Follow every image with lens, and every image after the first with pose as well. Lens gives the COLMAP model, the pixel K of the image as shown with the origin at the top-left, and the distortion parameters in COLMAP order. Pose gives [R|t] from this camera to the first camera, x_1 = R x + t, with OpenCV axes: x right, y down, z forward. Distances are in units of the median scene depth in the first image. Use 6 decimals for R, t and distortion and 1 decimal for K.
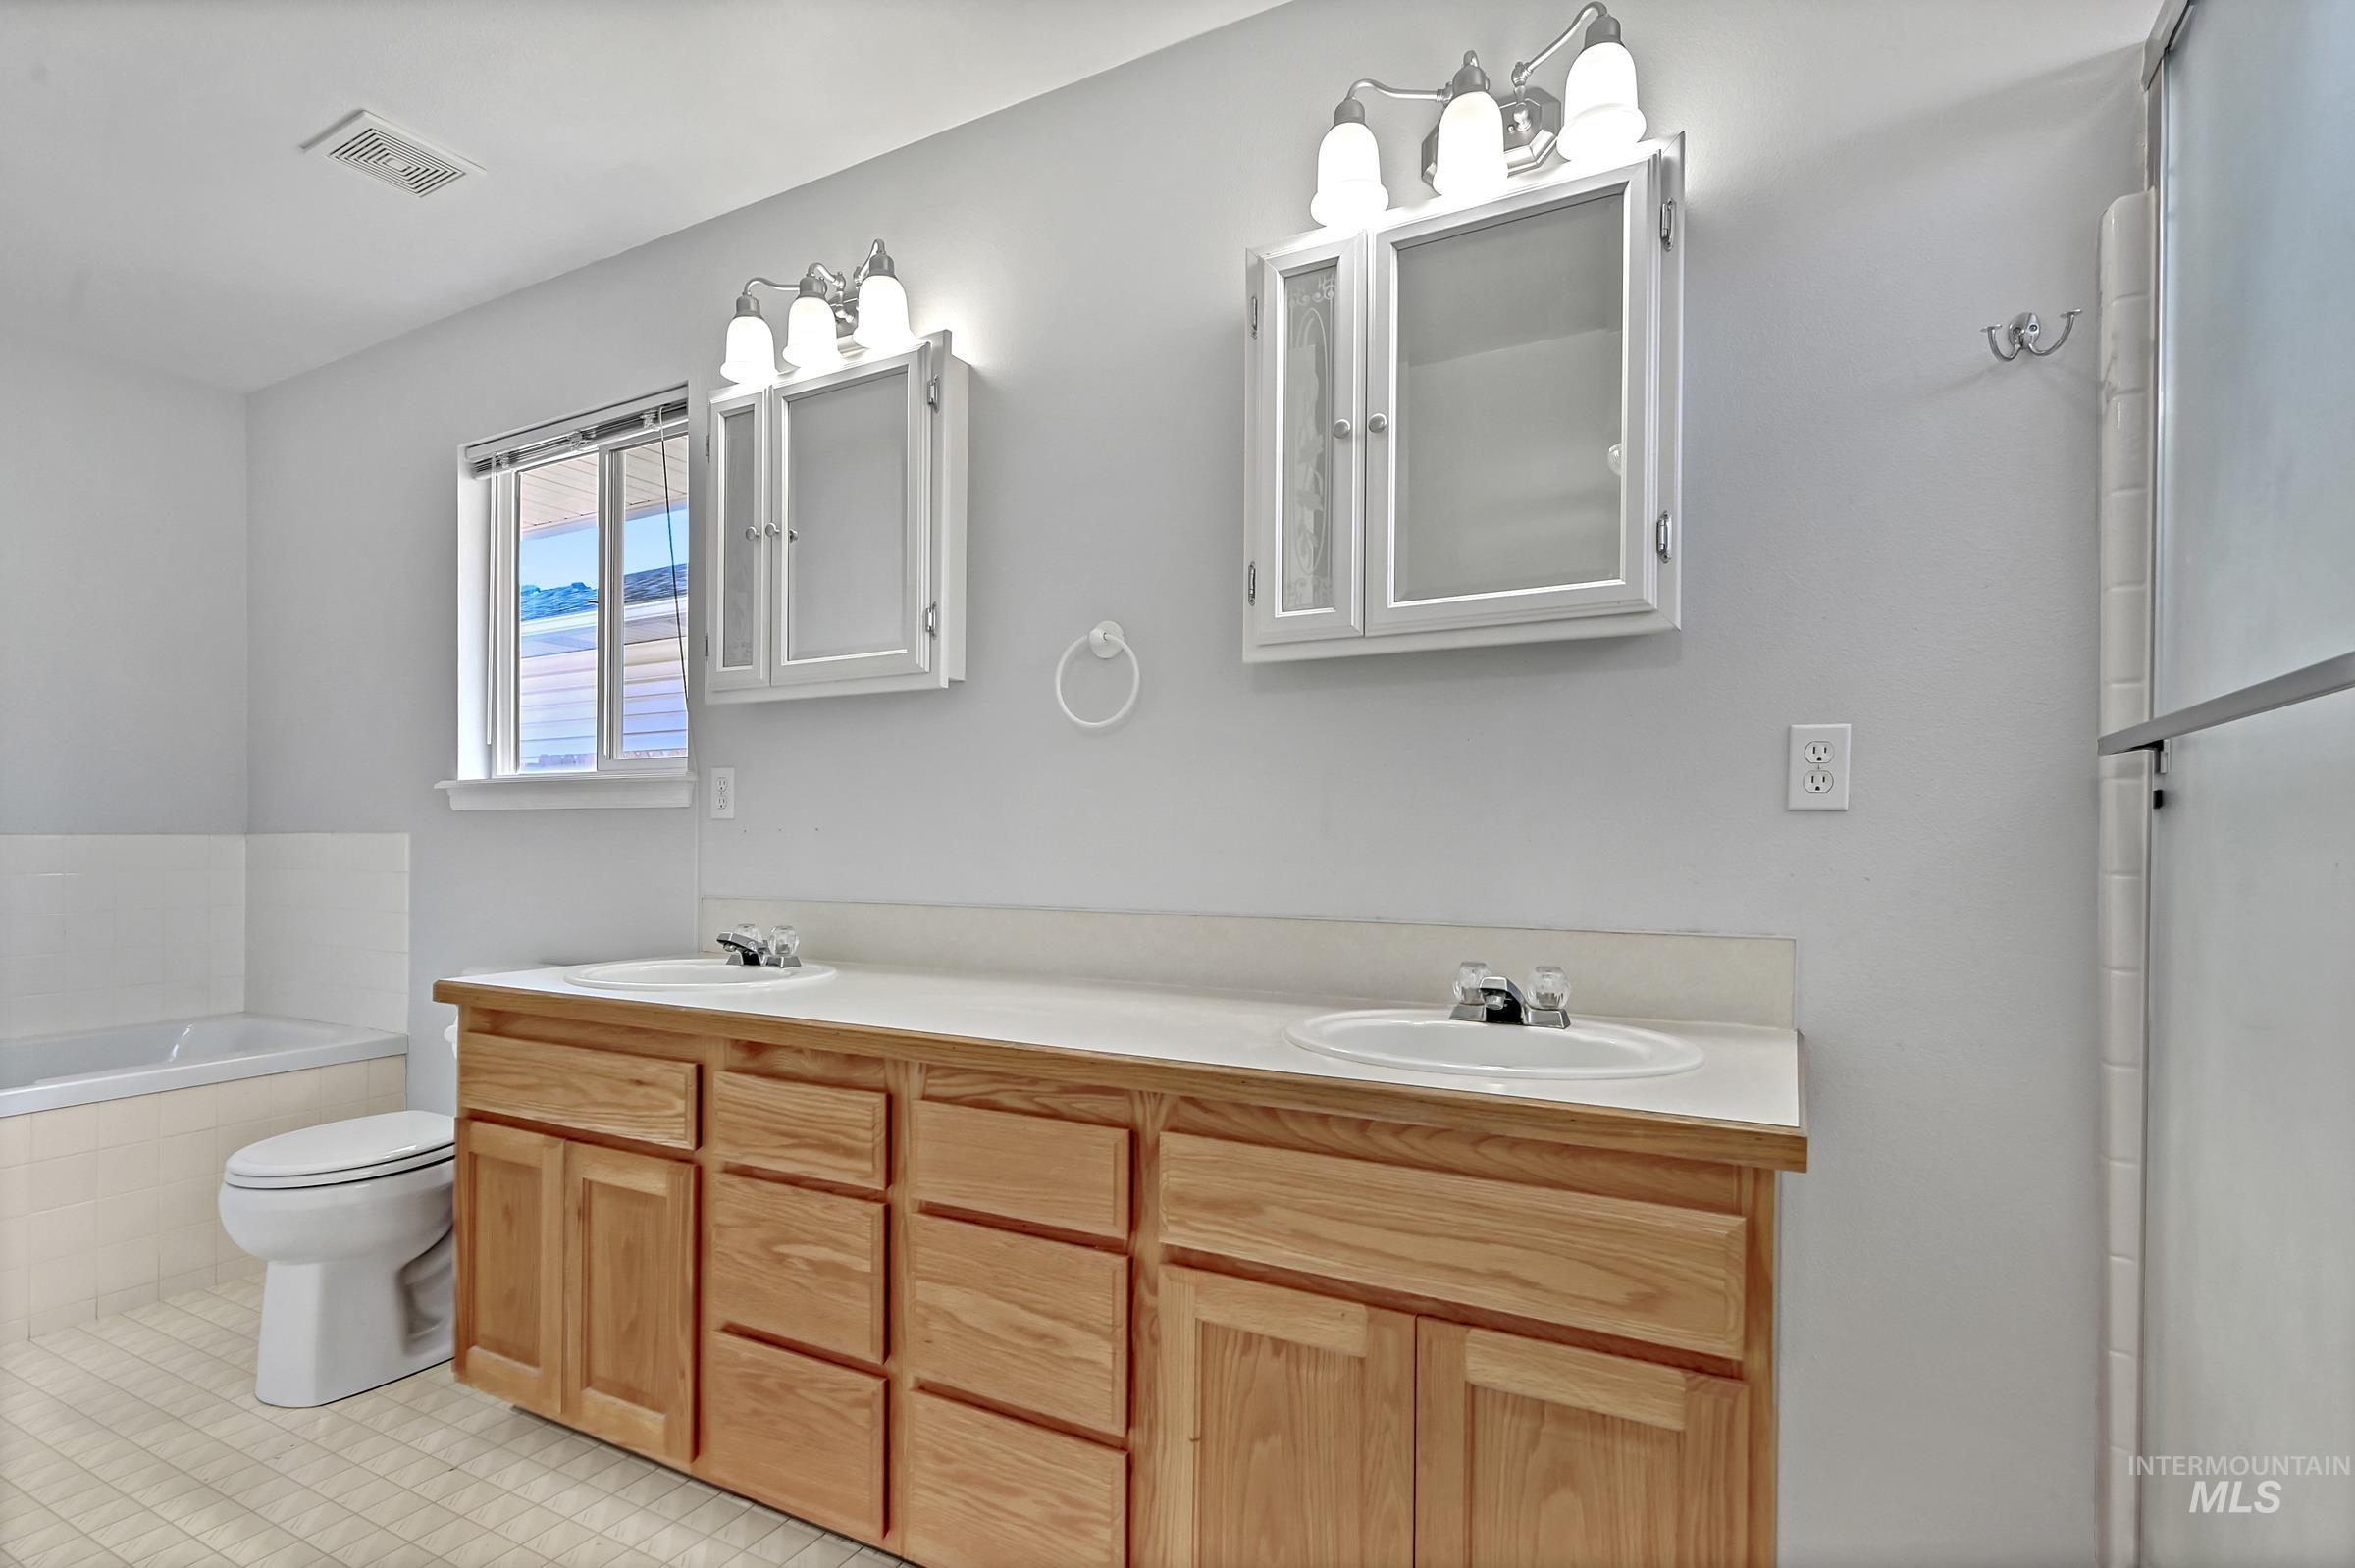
lens RADIAL K [[1136.9, 0, 1158.0], [0, 1136.9, 859.0], [0, 0, 1]] dist [0.000849, 0.001731]
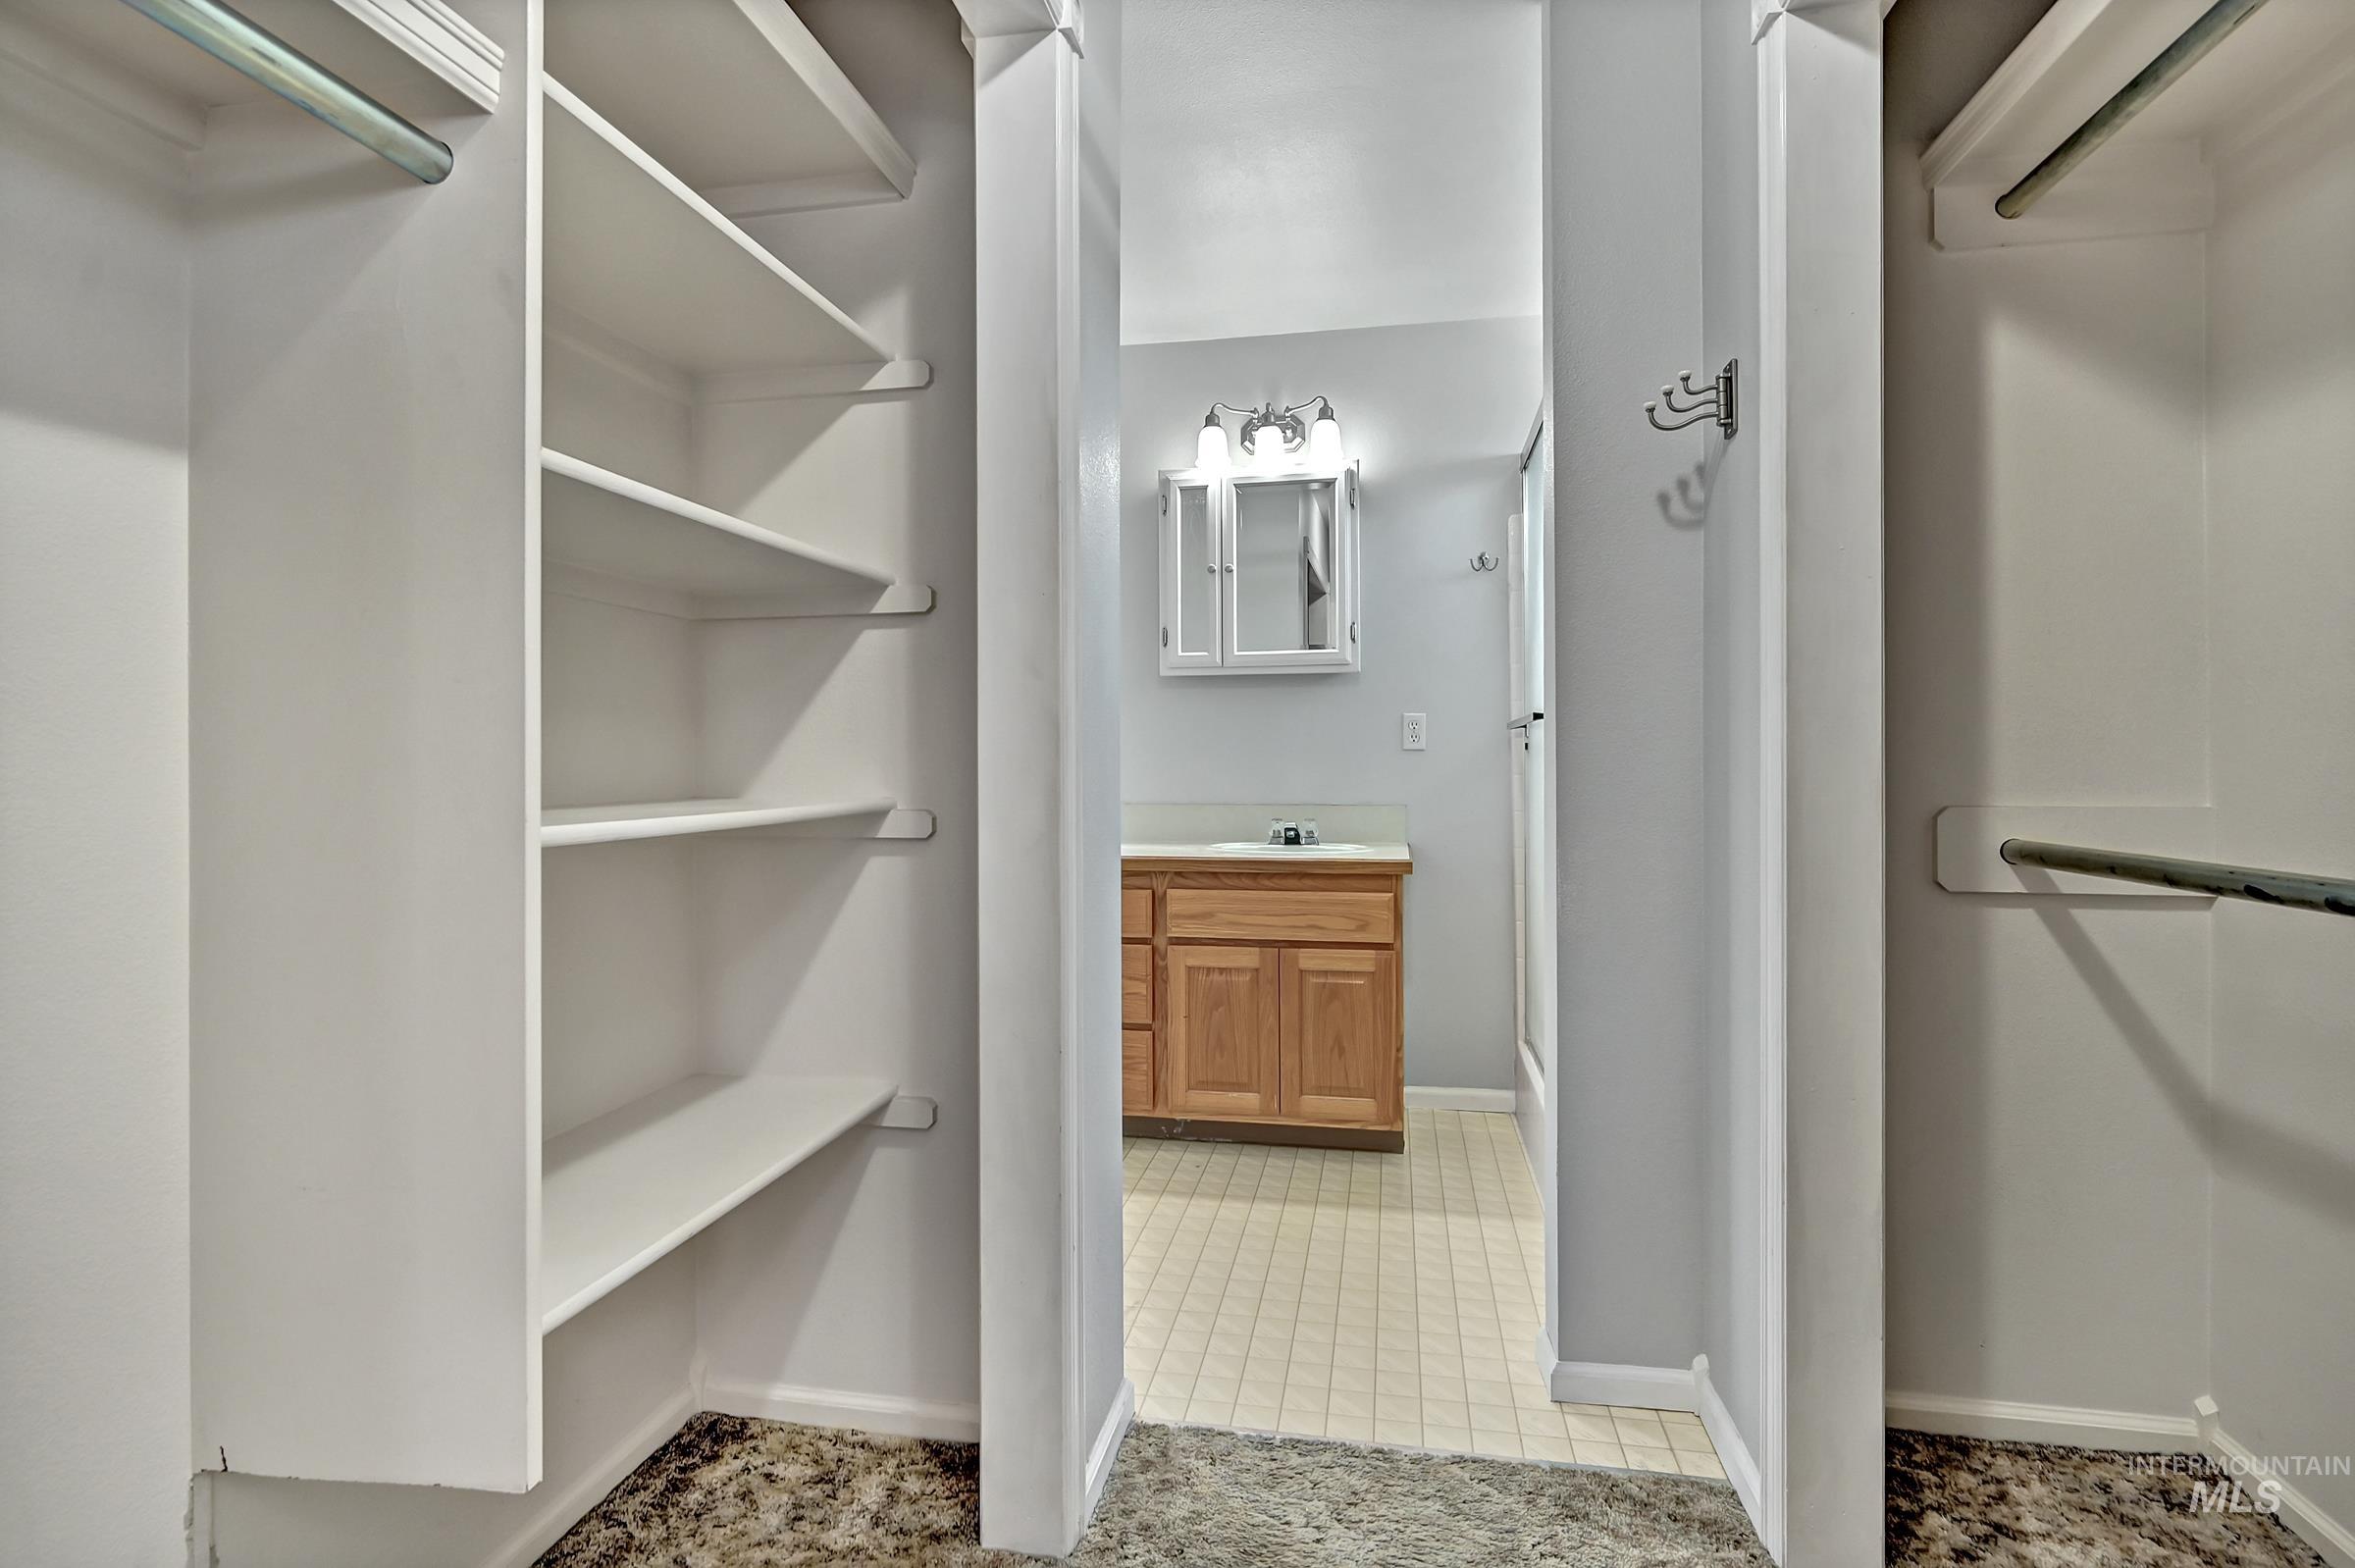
lens RADIAL K [[1136.9, 0, 1177.8], [0, 1136.9, 772.3], [0, 0, 1]] dist [0.000849, 0.001731]
pose [[0.949445, -0.009181, 0.313798, -0.693772], [0.013075, 0.999861, -0.010306, 0.024671], [-0.313660, 0.013888, 0.949434, -1.203251]]
